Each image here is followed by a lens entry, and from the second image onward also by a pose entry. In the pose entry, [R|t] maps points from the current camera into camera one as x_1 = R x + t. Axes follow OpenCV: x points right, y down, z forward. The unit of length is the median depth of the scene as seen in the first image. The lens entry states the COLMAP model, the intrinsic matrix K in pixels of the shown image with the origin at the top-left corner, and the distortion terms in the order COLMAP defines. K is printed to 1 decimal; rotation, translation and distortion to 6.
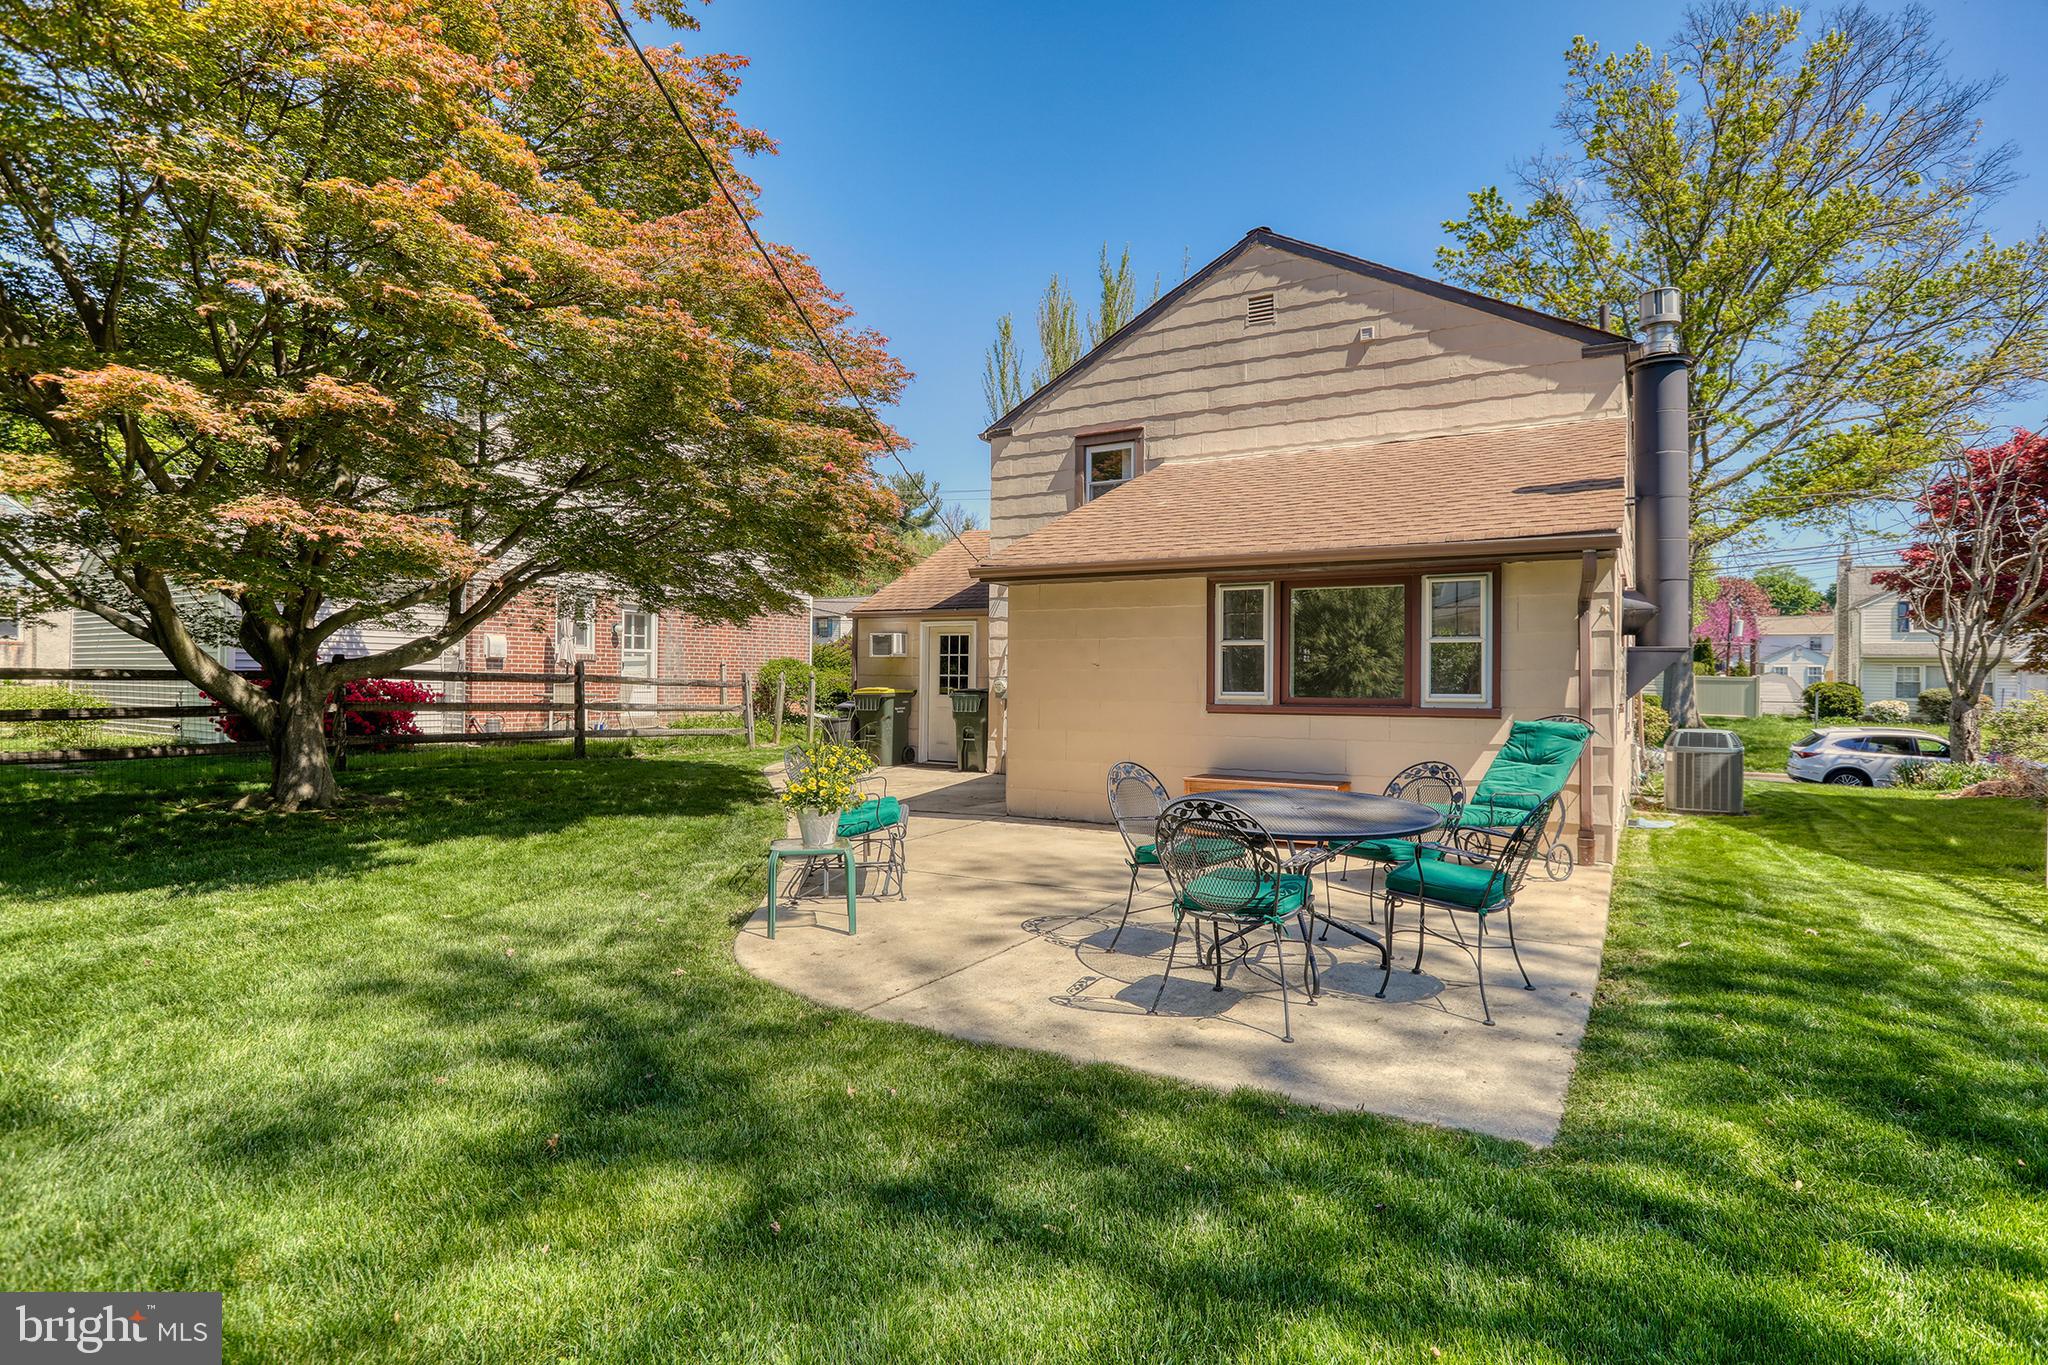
lens RADIAL K [[1059.2, 0, 1022.3], [0, 1059.2, 679.8], [0, 0, 1]] dist [-0.007801, 0.005320]
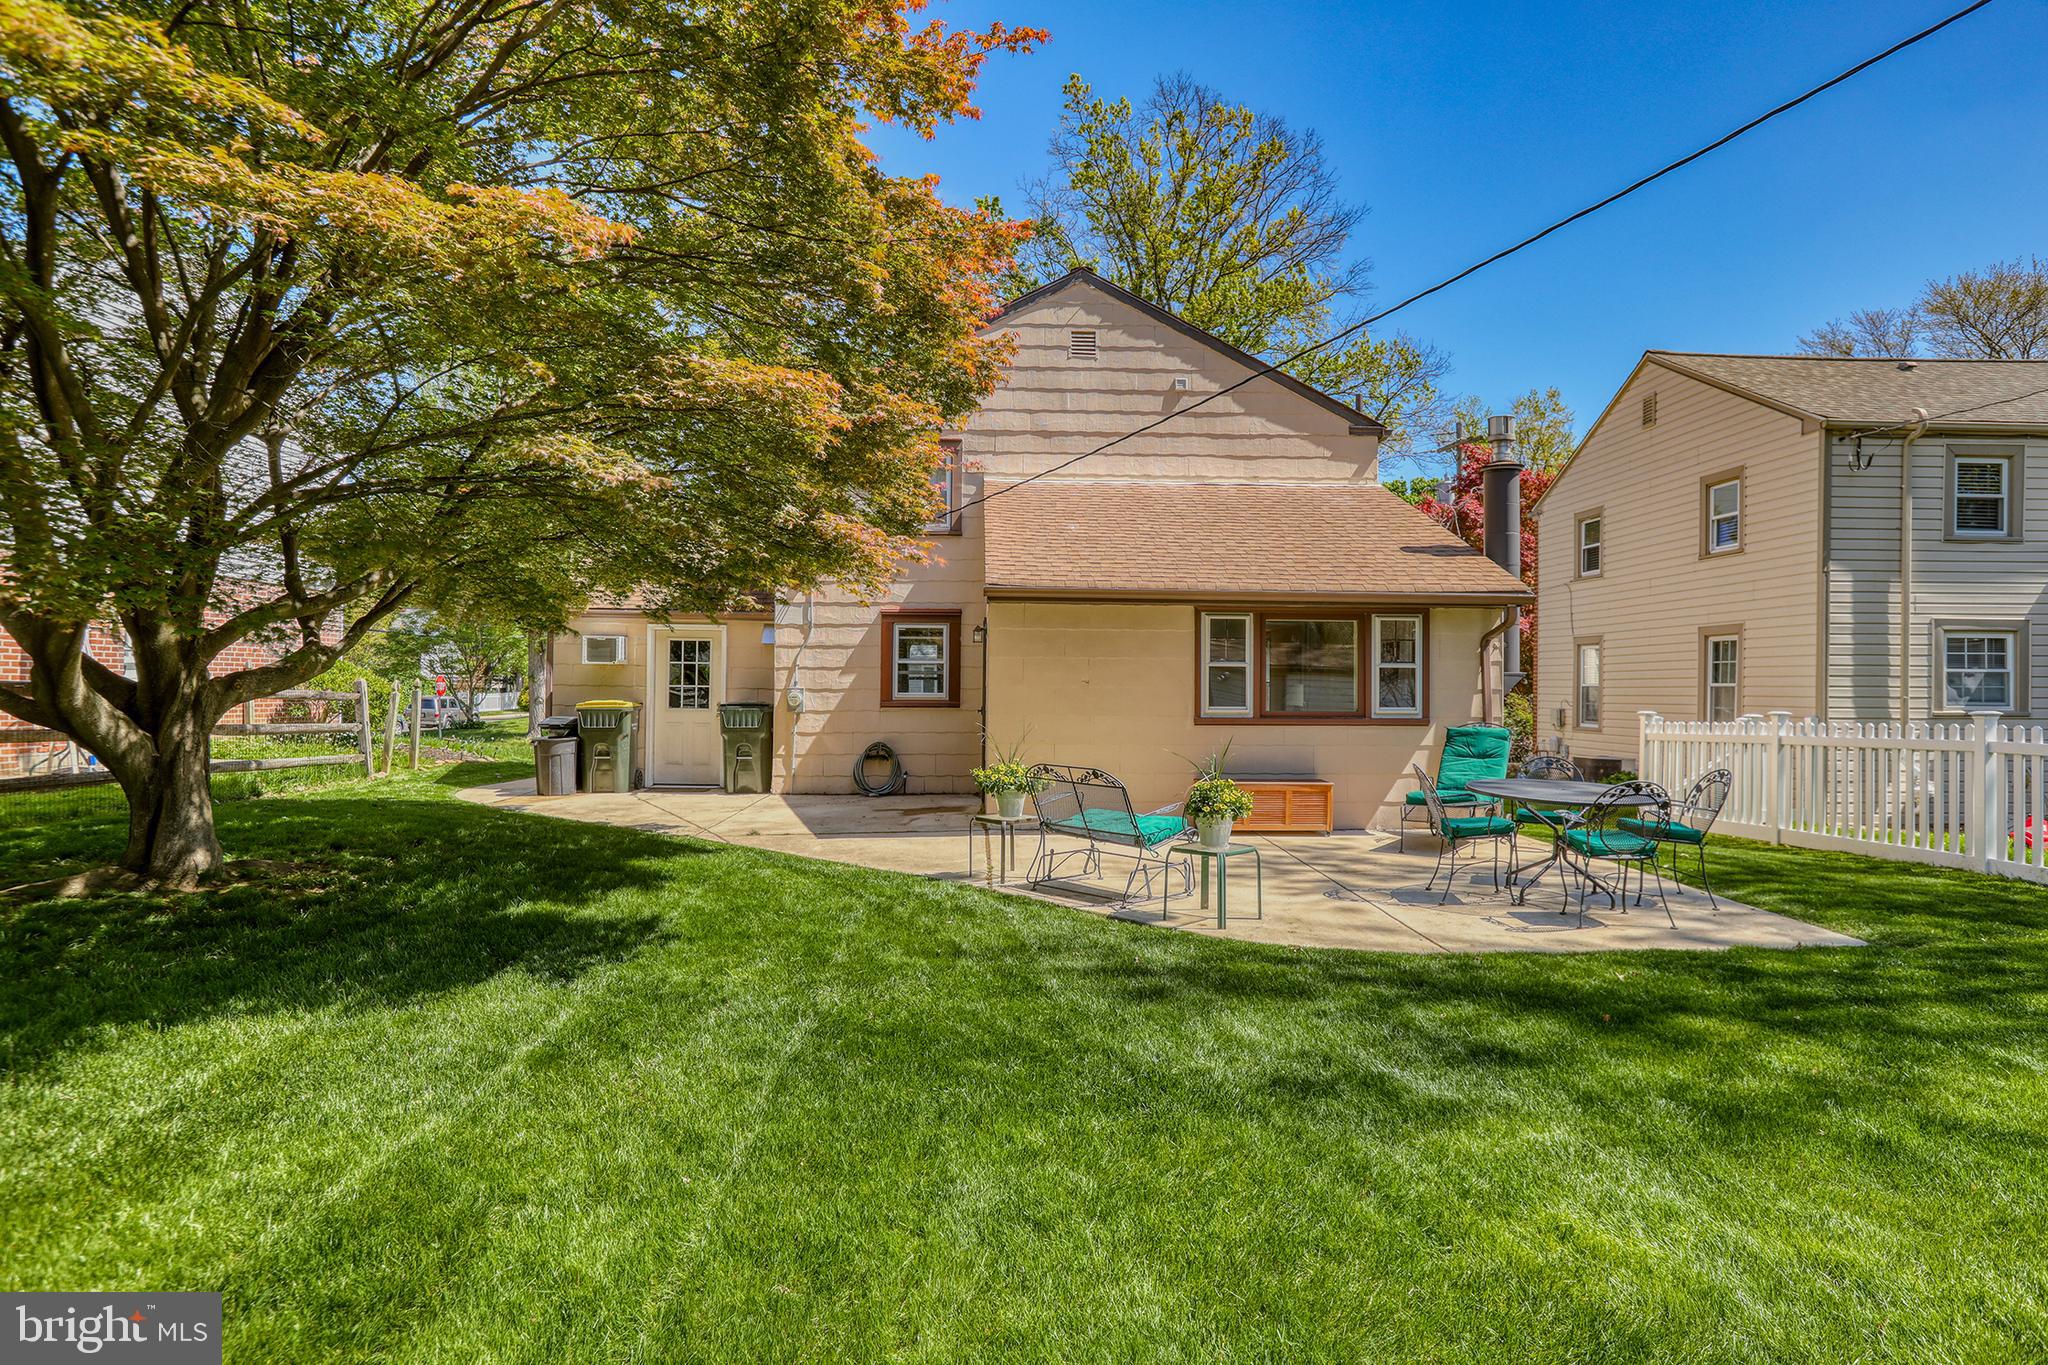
lens RADIAL K [[1237.9, 0, 1023.8], [0, 1237.9, 685.7], [0, 0, 1]] dist [0.003162, -0.000869]
pose [[0.831857, -0.001048, 0.554989, -0.566328], [-0.001561, 0.999990, 0.004228, -0.012918], [-0.554988, -0.004383, 0.831847, -0.004113]]
